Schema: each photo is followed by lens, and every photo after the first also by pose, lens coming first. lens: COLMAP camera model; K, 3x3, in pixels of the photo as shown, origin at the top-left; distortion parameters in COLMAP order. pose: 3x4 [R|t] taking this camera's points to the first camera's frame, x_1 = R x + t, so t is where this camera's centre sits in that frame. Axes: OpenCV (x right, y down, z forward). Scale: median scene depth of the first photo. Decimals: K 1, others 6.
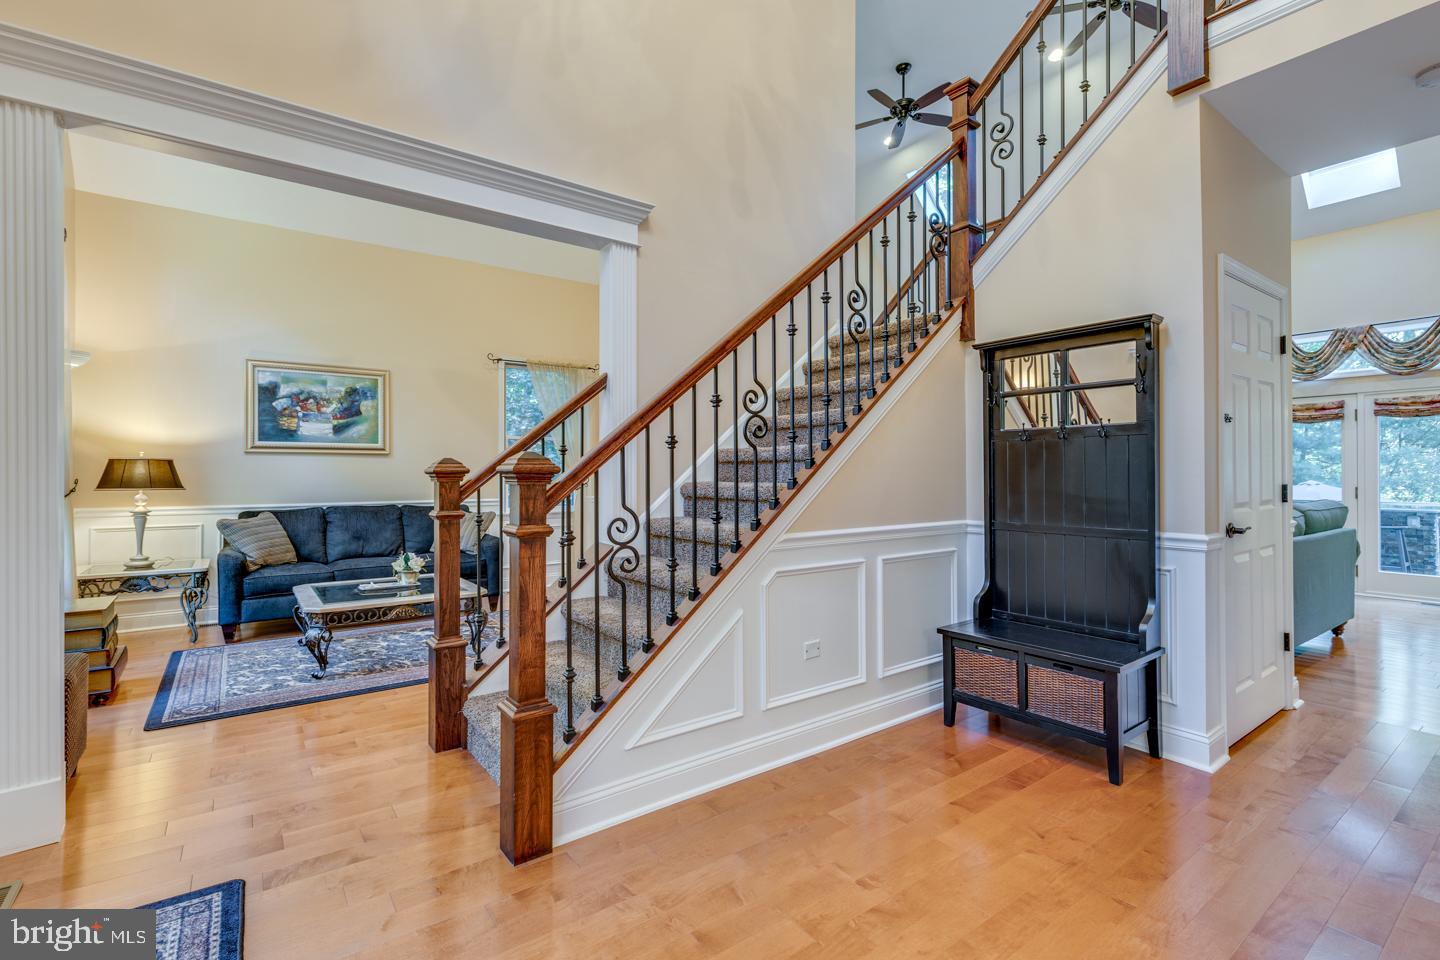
lens RADIAL K [[651.8, 0, 716.7], [0, 651.8, 474.4], [0, 0, 1]] dist [-0.001220, 0.000378]
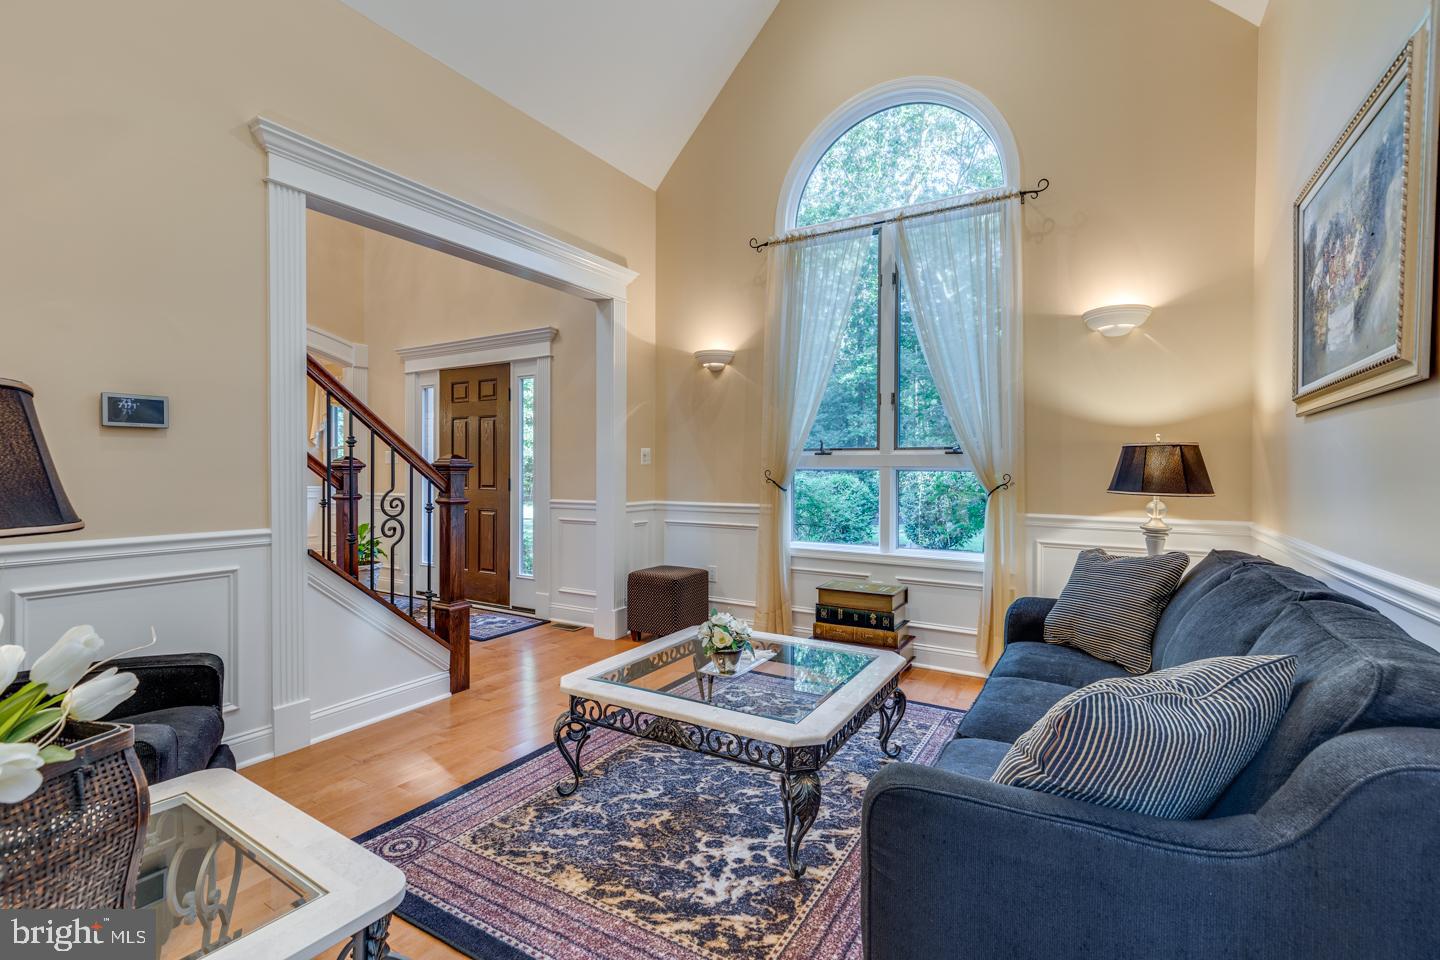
lens RADIAL K [[651.8, 0, 718.9], [0, 651.8, 476.5], [0, 0, 1]] dist [-0.001220, 0.000378]
pose [[-0.919870, 0.001911, -0.392218, -0.434914], [-0.002797, 0.999931, 0.011432, 0.001310], [0.392213, 0.011613, -0.919801, 2.547642]]
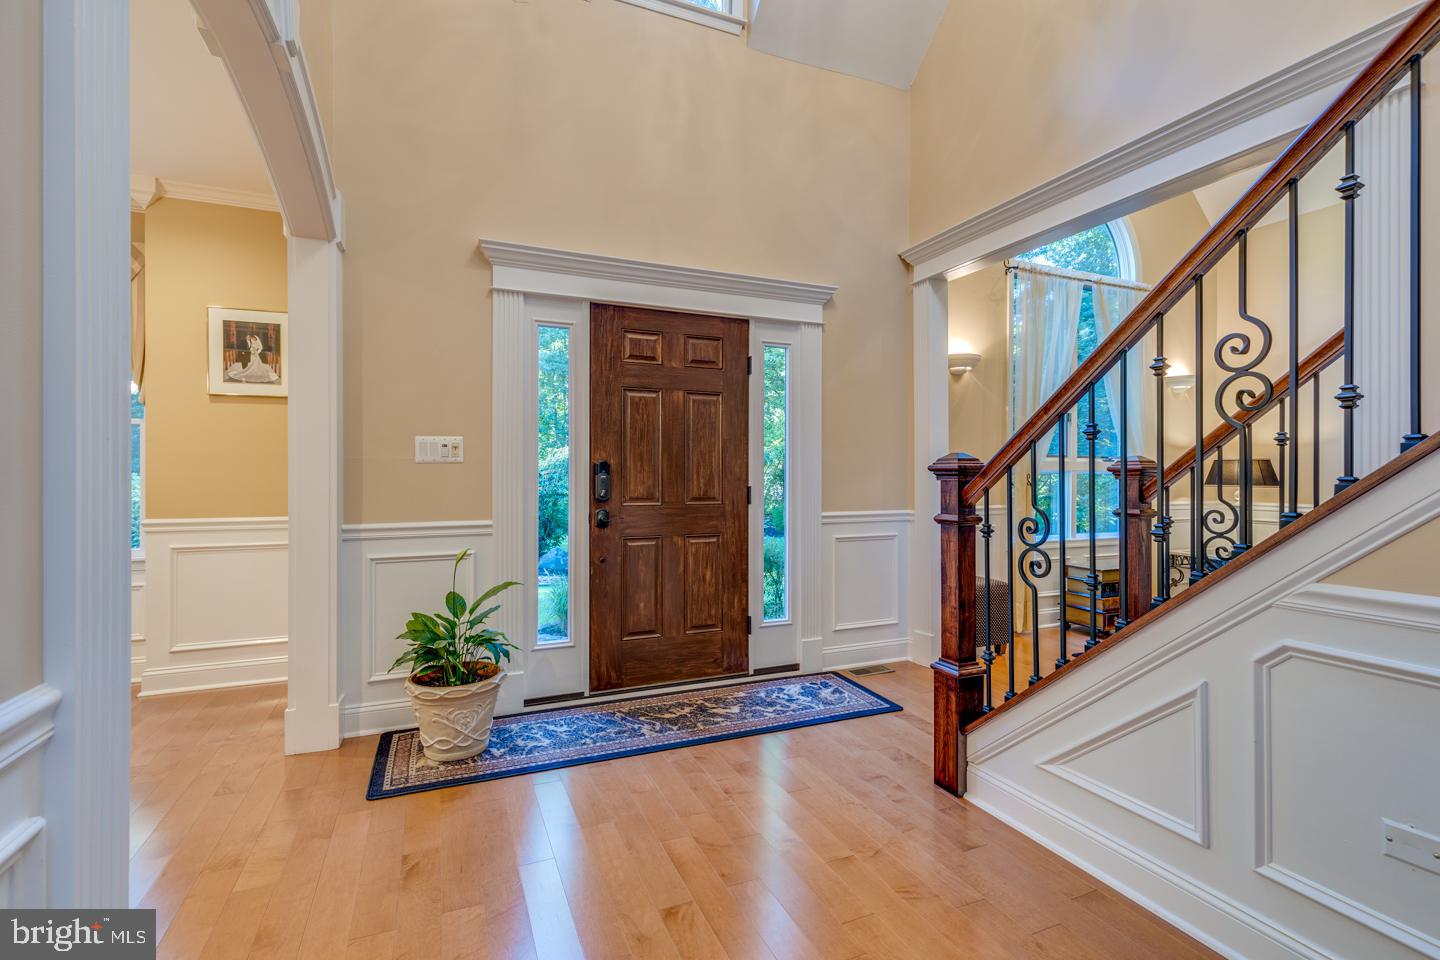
lens RADIAL K [[651.8, 0, 717.7], [0, 651.8, 473.9], [0, 0, 1]] dist [-0.001220, 0.000378]
pose [[-0.220523, 0.000855, -0.975381, 0.760837], [-0.001591, 0.999998, 0.001236, 0.003519], [0.975380, 0.001825, -0.220522, 0.659932]]
